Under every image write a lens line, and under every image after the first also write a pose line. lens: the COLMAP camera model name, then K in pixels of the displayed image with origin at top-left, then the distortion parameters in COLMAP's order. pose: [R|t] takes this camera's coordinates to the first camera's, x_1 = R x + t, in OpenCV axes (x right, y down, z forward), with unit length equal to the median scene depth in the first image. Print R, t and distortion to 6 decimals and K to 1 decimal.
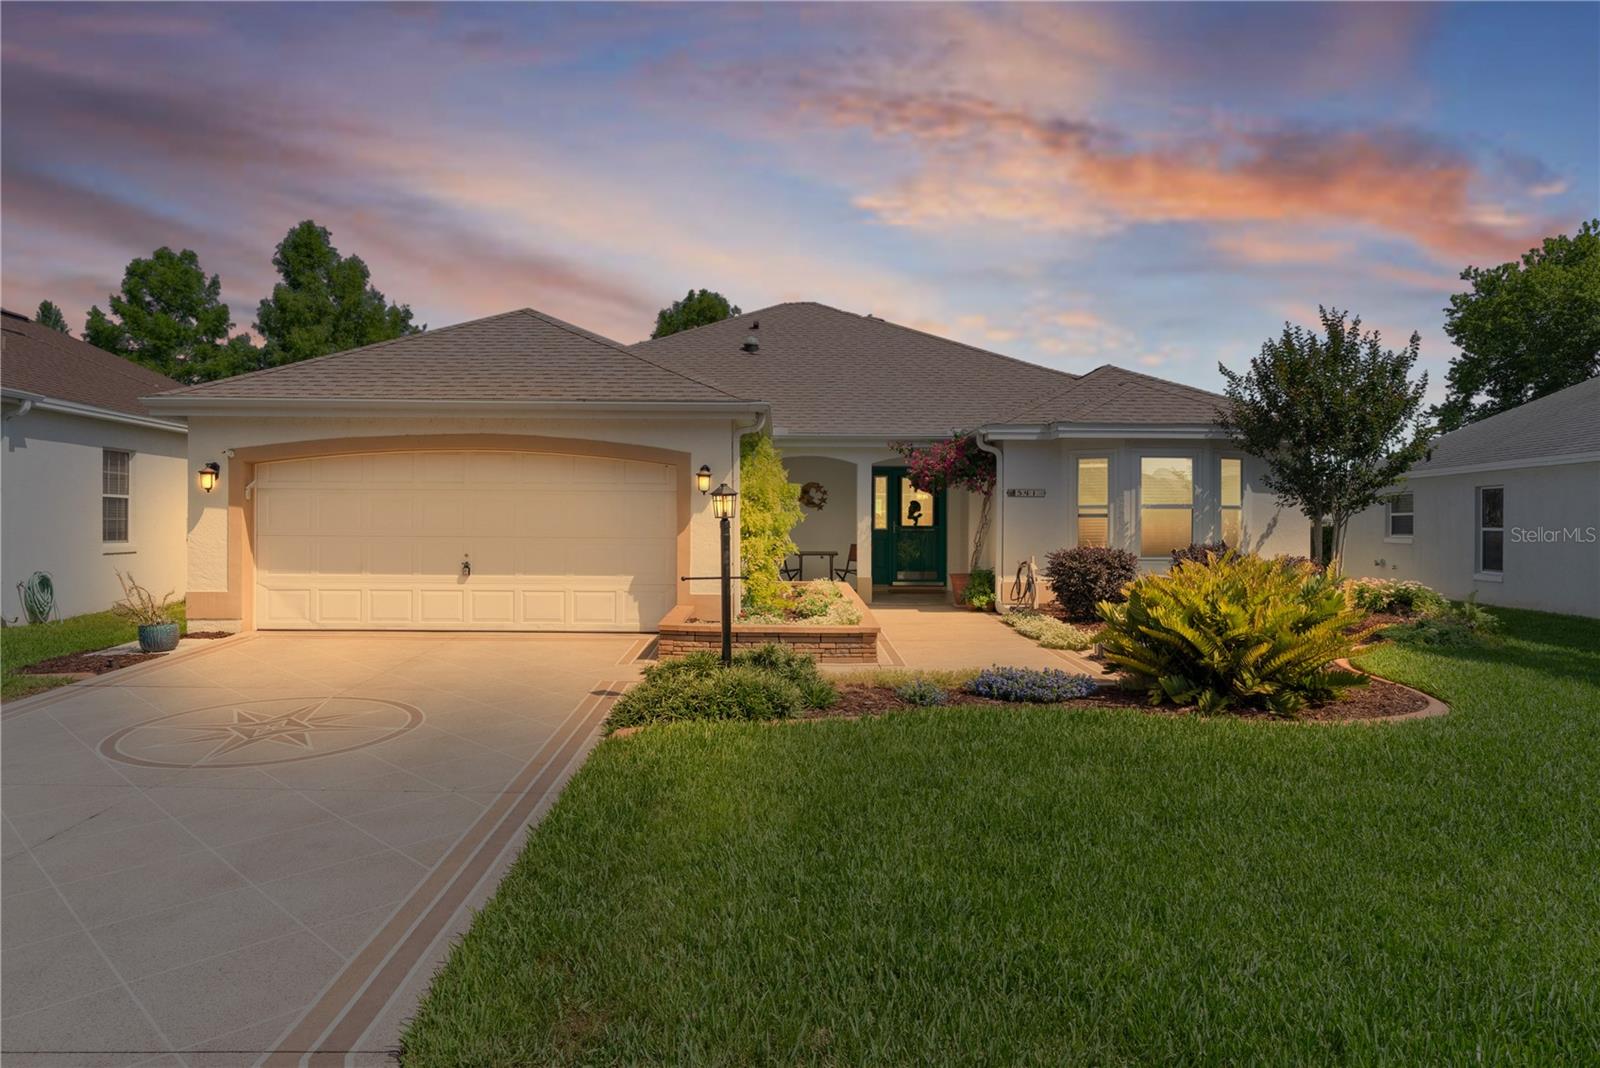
lens RADIAL K [[1022.4, 0, 793.7], [0, 1022.4, 530.2], [0, 0, 1]] dist [0.001692, -0.000349]
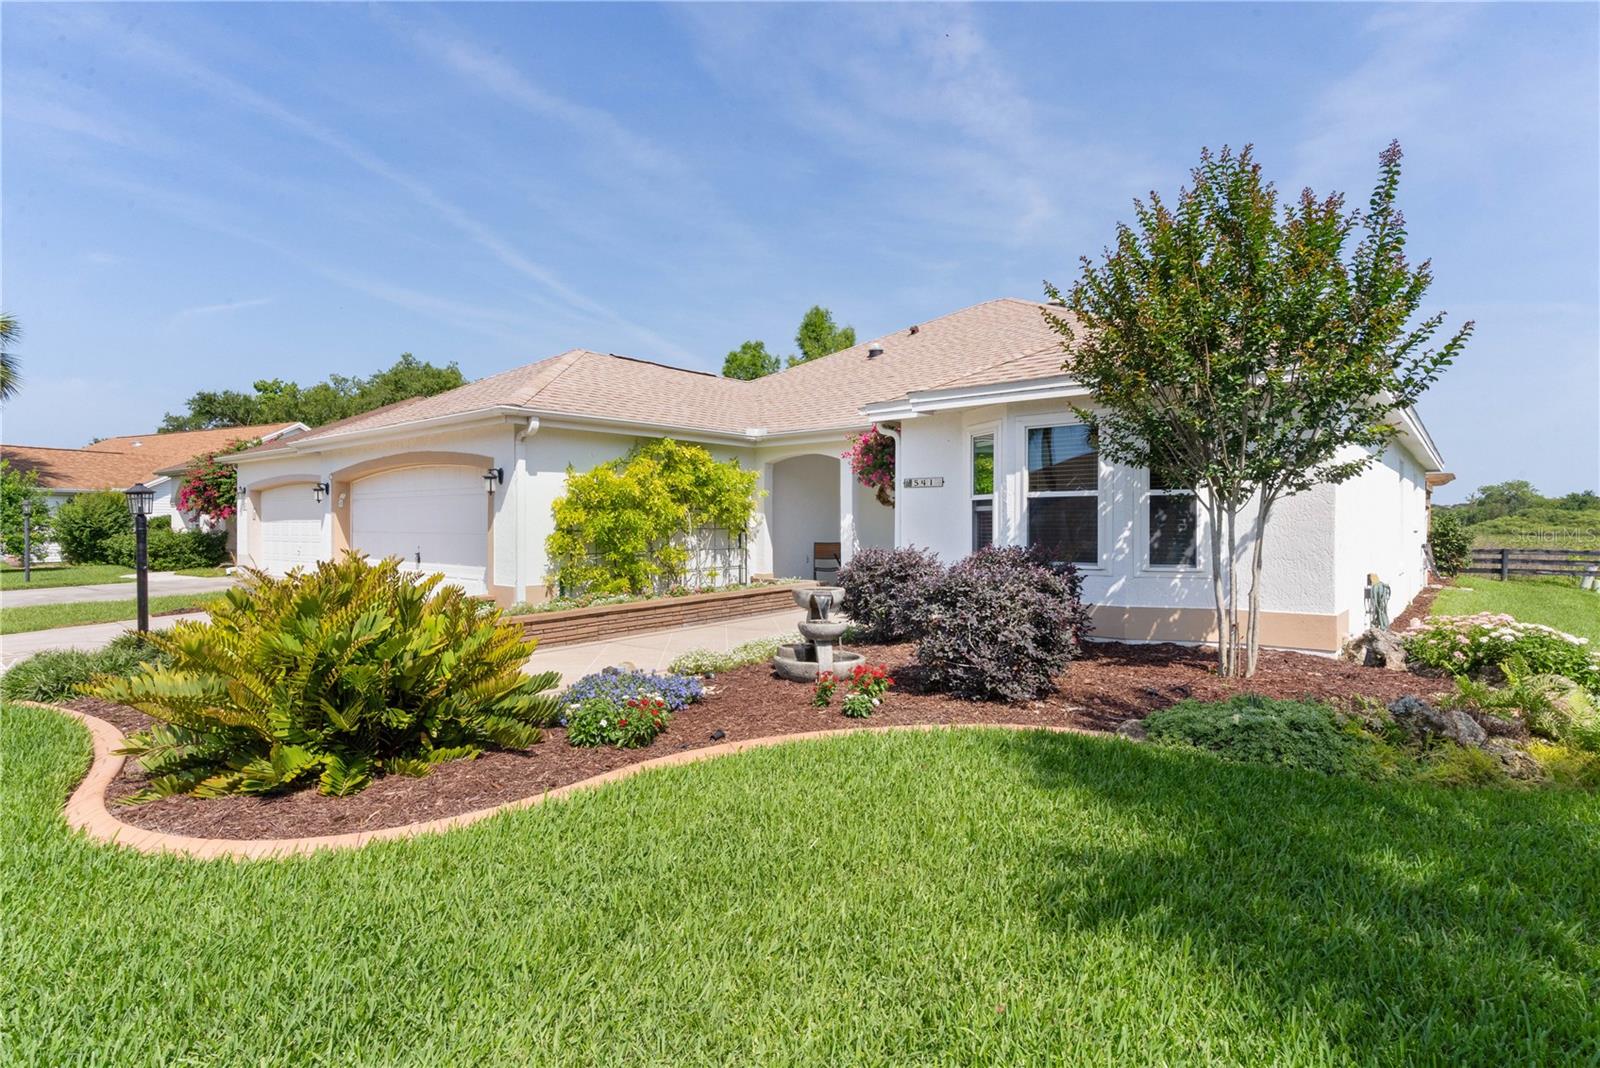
lens RADIAL K [[803.9, 0, 793.9], [0, 803.9, 531.3], [0, 0, 1]] dist [0.006086, -0.000012]
pose [[0.760198, 0.000678, -0.649691, 0.567159], [-0.001215, 0.999999, -0.000378, 0.003260], [0.649691, 0.001077, 0.760198, 0.433187]]
